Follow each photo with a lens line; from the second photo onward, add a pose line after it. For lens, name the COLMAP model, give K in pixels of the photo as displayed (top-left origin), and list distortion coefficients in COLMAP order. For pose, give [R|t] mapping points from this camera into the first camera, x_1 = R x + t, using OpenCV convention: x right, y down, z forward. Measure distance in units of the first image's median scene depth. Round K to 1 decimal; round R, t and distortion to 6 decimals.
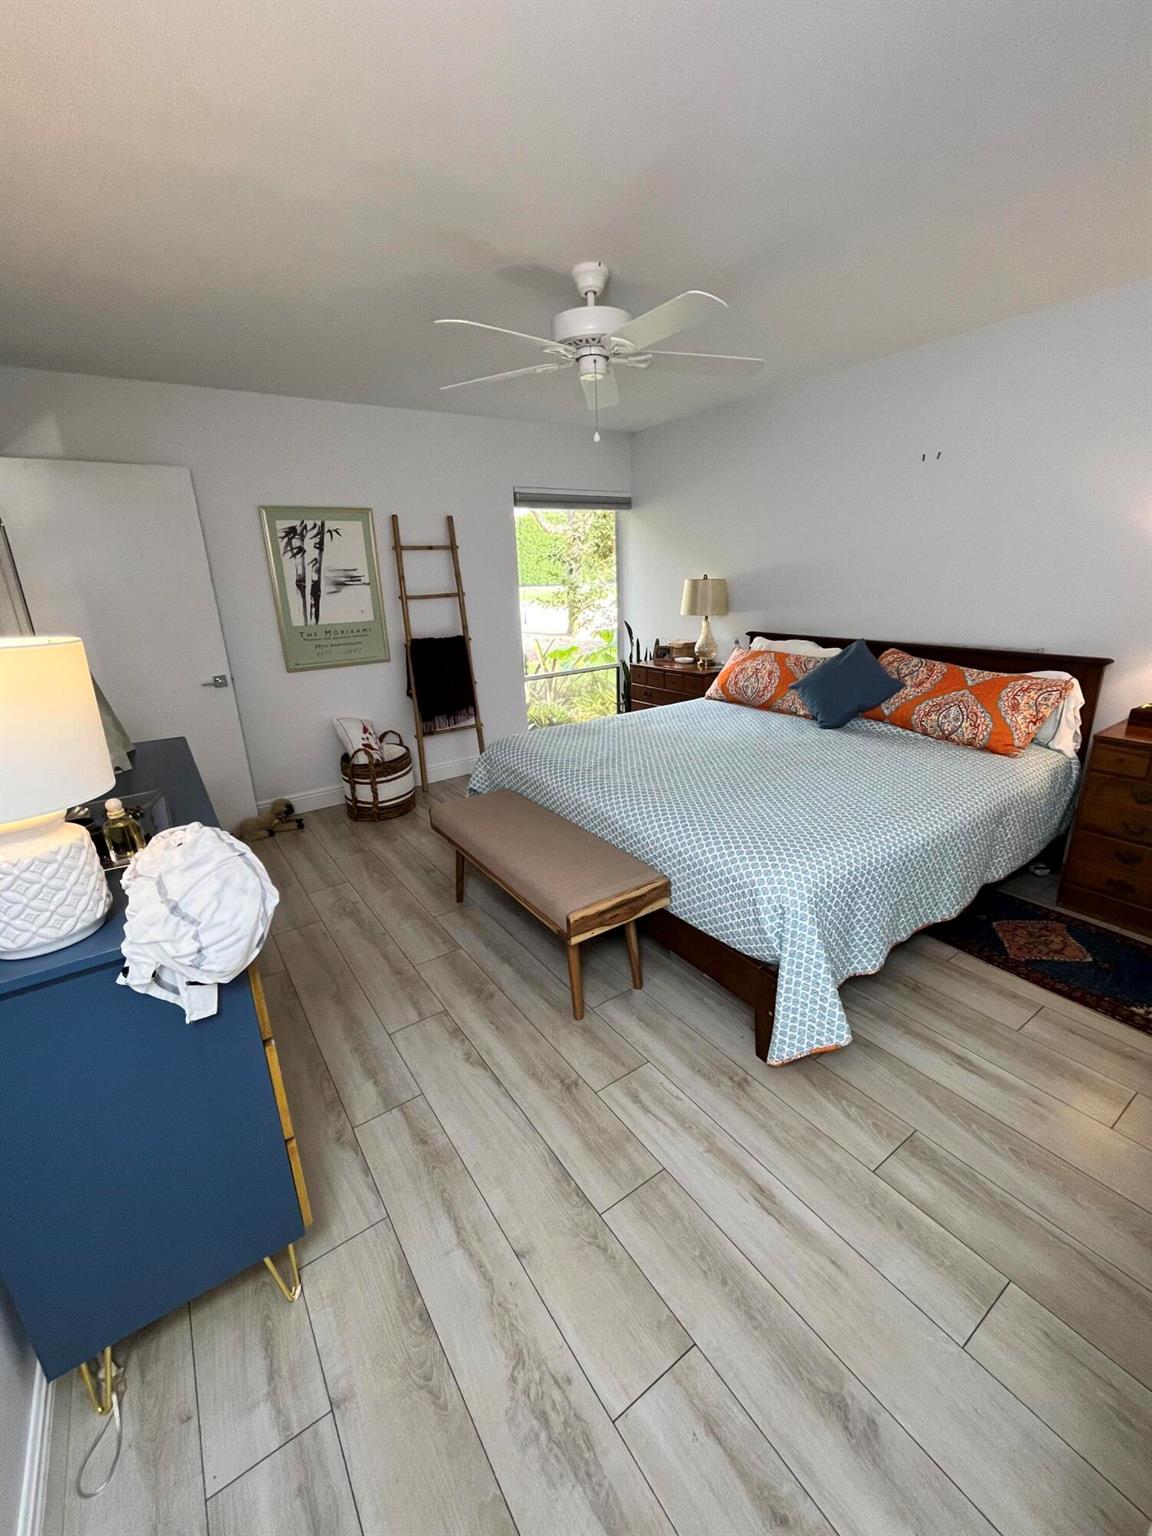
lens RADIAL K [[621.4, 0, 575.9], [0, 621.4, 770.2], [0, 0, 1]] dist [-0.001373, -0.000066]
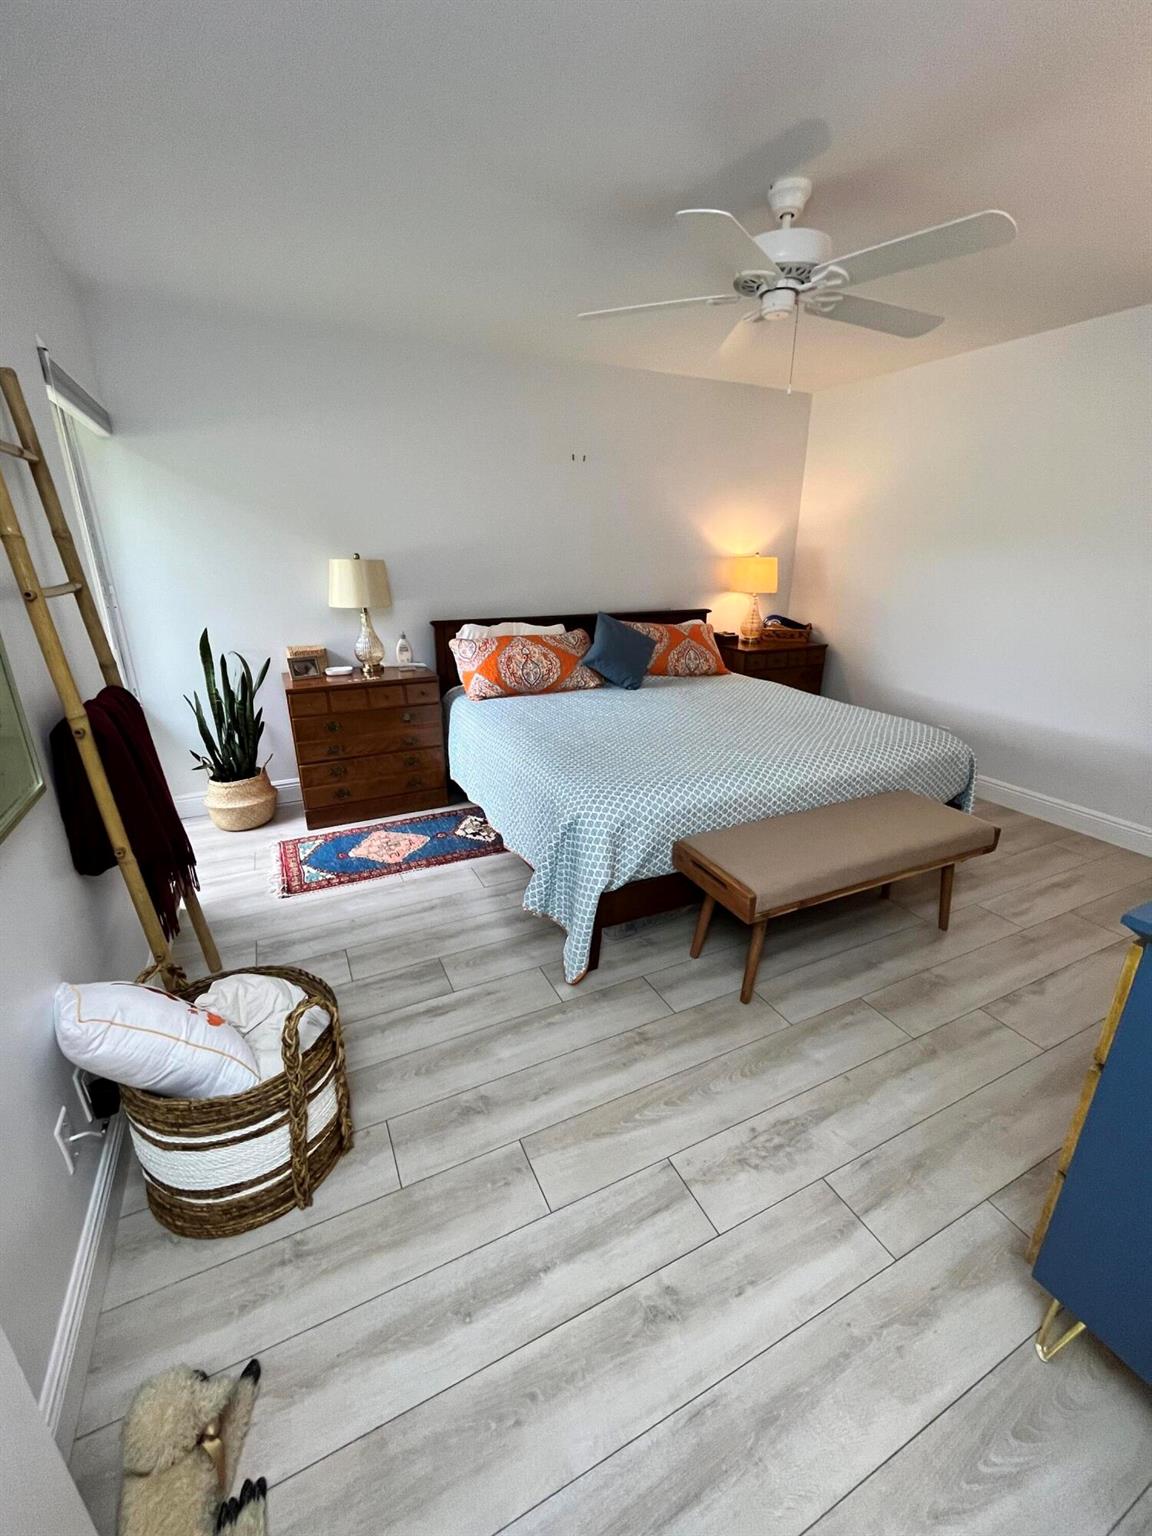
lens RADIAL K [[621.4, 0, 575.1], [0, 621.4, 766.2], [0, 0, 1]] dist [-0.001373, -0.000066]
pose [[0.156968, -0.297516, 0.941724, -0.778522], [0.292504, 0.924768, 0.243404, -0.260912], [-0.943293, 0.237251, 0.232184, 0.914527]]
